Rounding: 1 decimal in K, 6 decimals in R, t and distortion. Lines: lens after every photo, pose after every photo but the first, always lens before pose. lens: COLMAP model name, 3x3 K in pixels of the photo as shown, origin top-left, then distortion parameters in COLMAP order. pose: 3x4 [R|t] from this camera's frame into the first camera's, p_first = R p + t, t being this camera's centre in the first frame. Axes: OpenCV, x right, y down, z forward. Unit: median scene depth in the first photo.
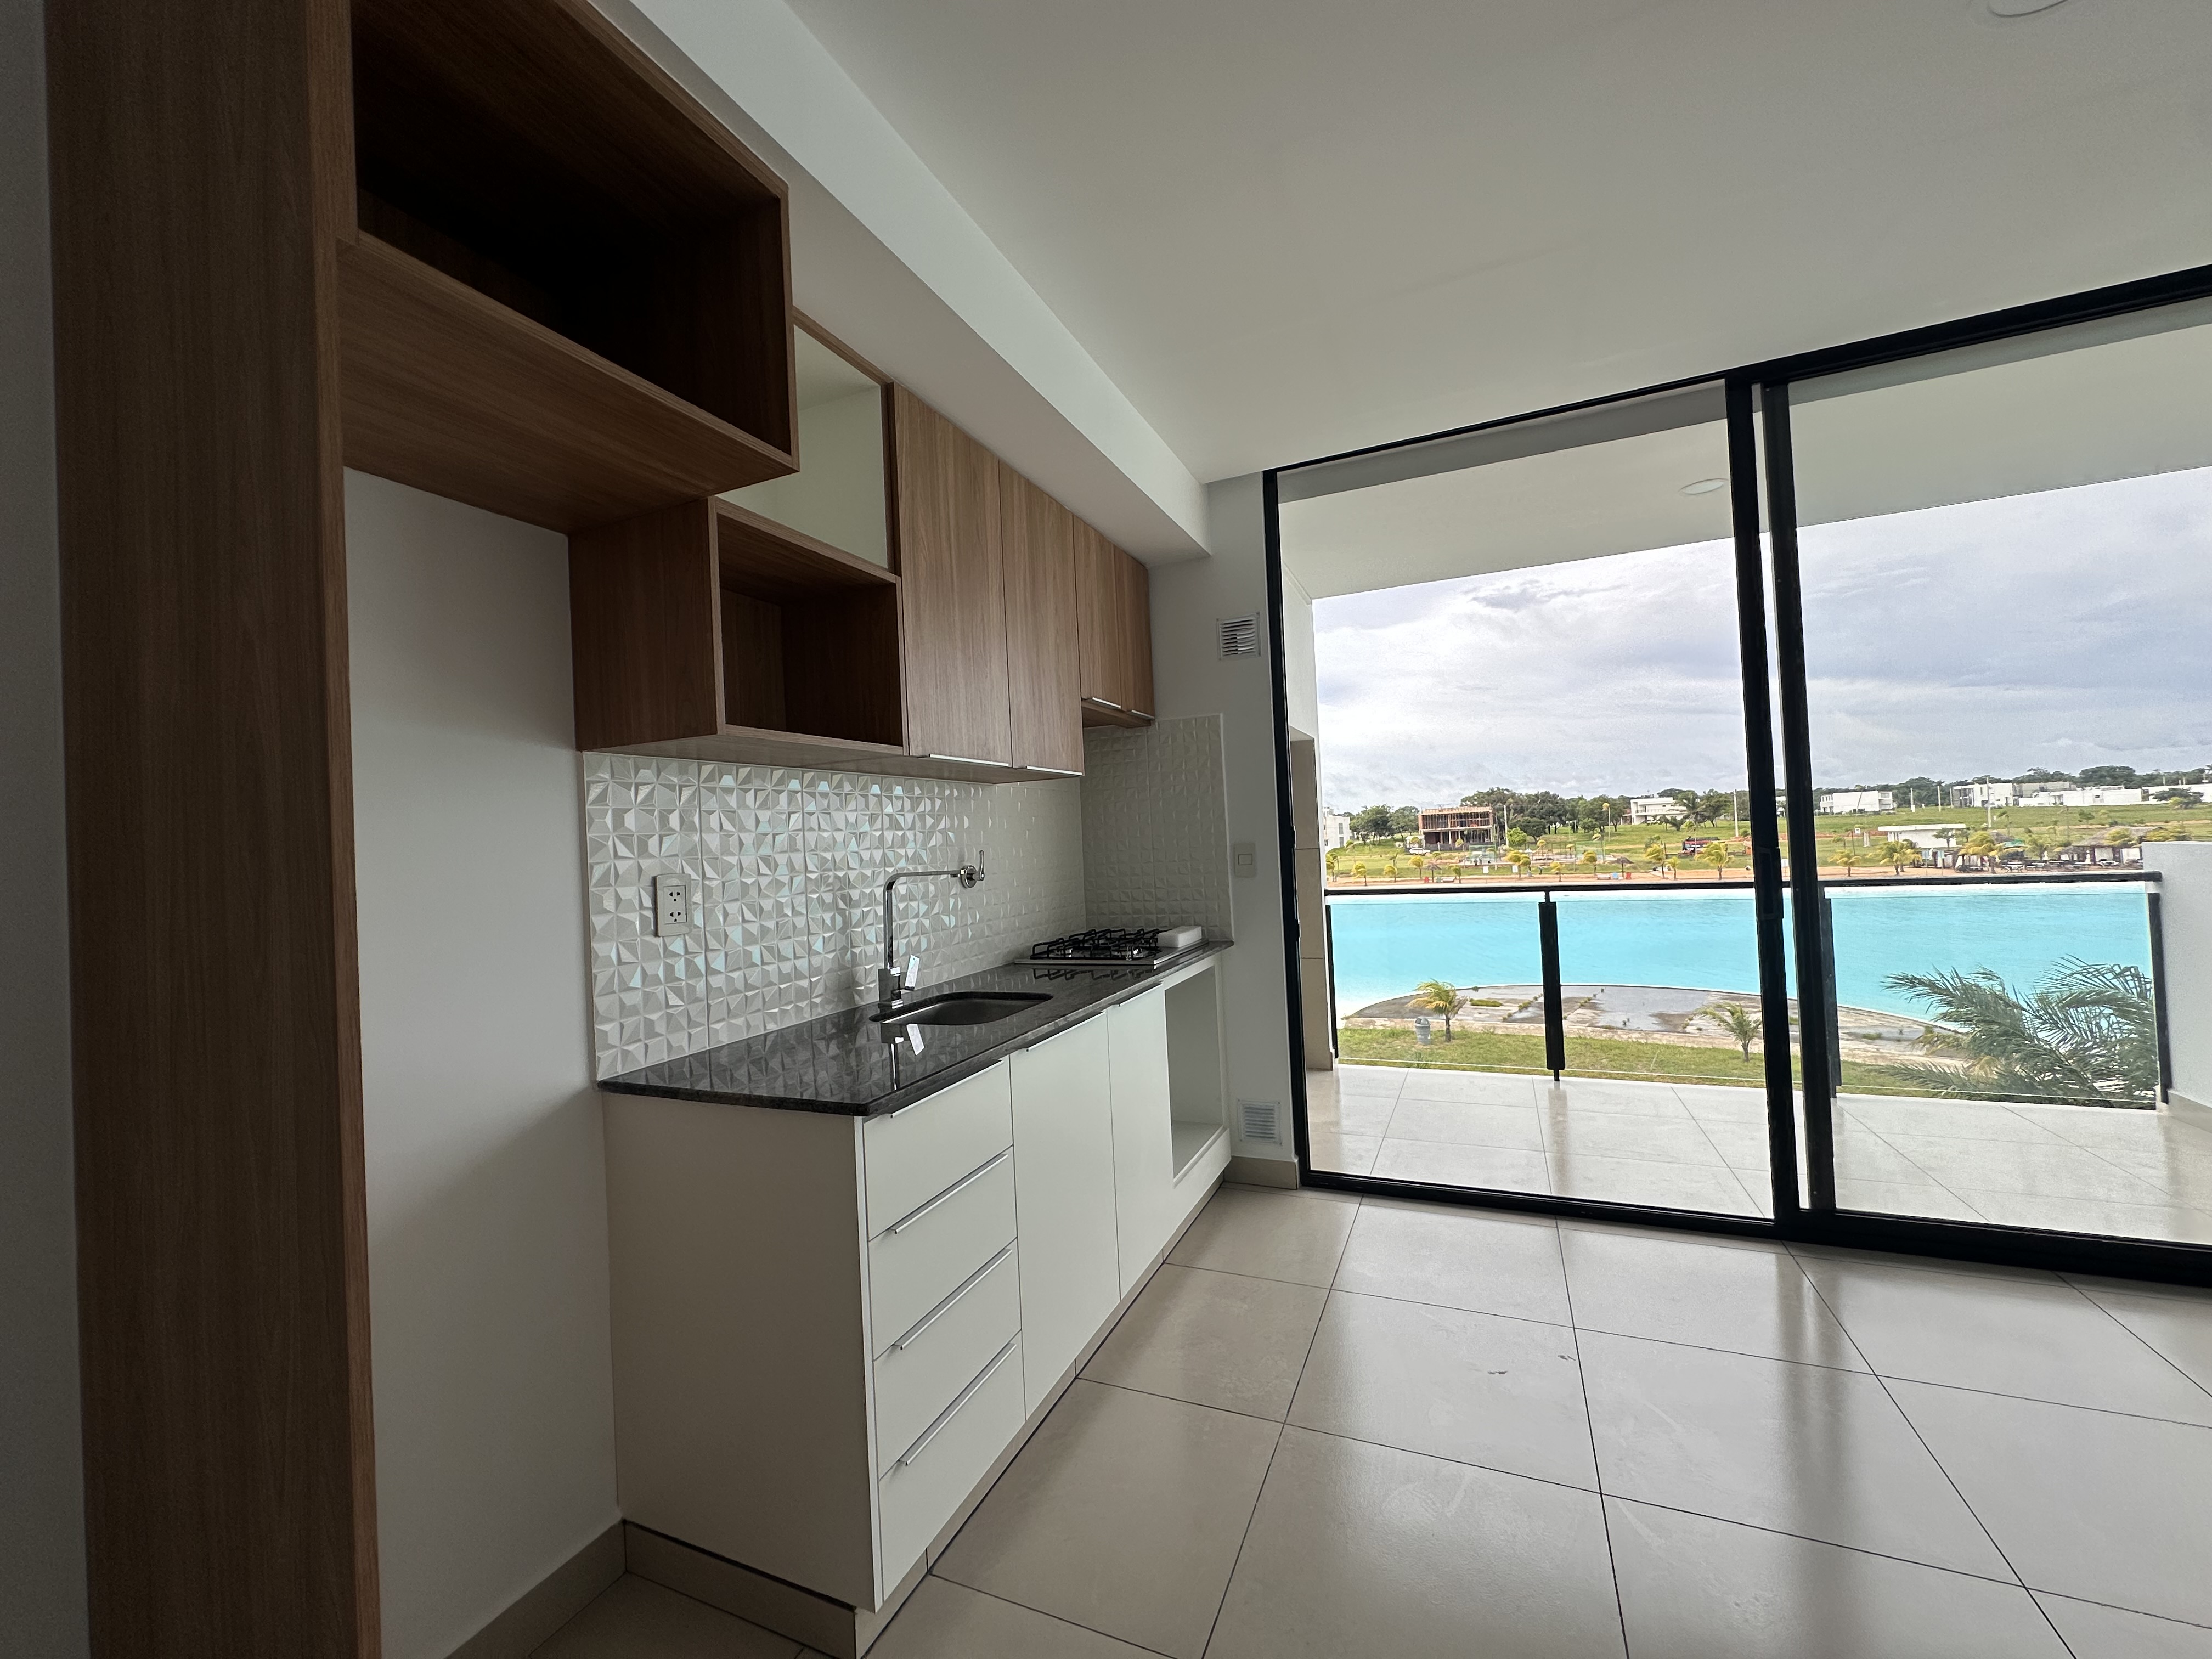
lens RADIAL K [[883.2, 0, 1106.0], [0, 883.2, 829.5], [0, 0, 1]] dist [0.000655, 0.000024]
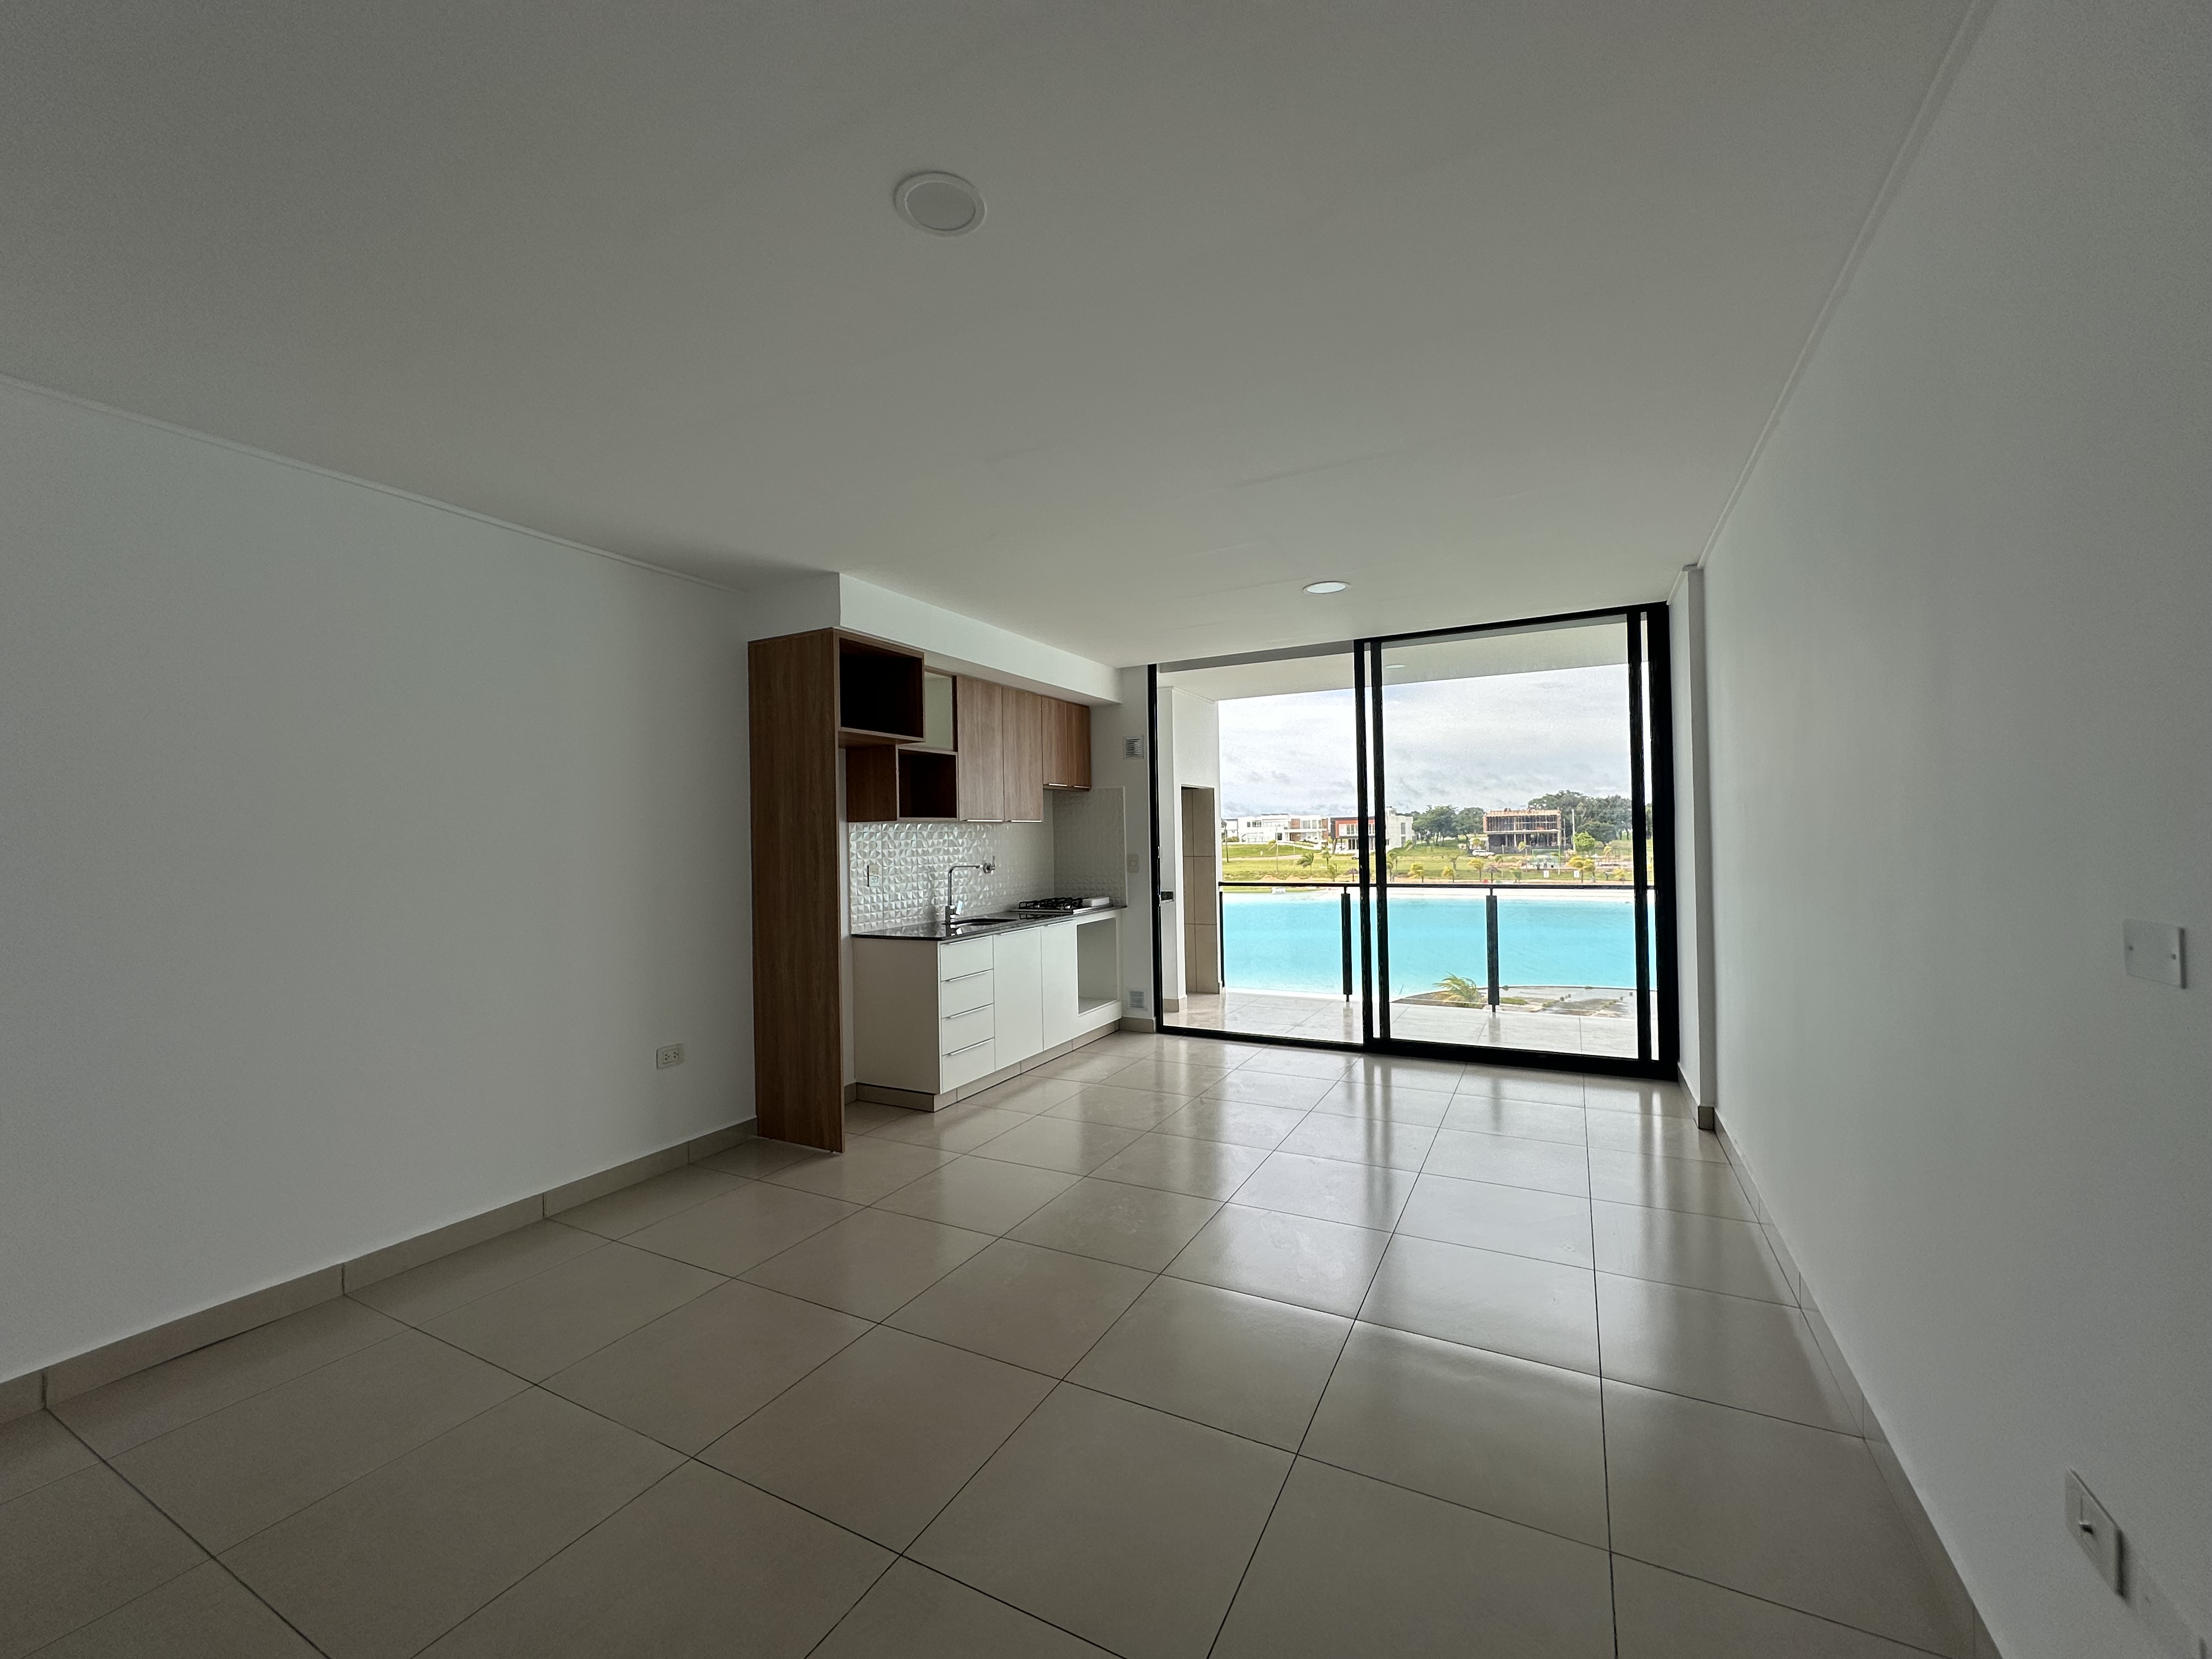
lens RADIAL K [[887.3, 0, 1106.0], [0, 887.3, 829.5], [0, 0, 1]] dist [-0.000024, 0.000006]
pose [[0.997059, 0.025763, -0.072177, 0.248592], [-0.025118, 0.999636, 0.009818, -0.059957], [0.072404, -0.007976, 0.997343, -0.984313]]
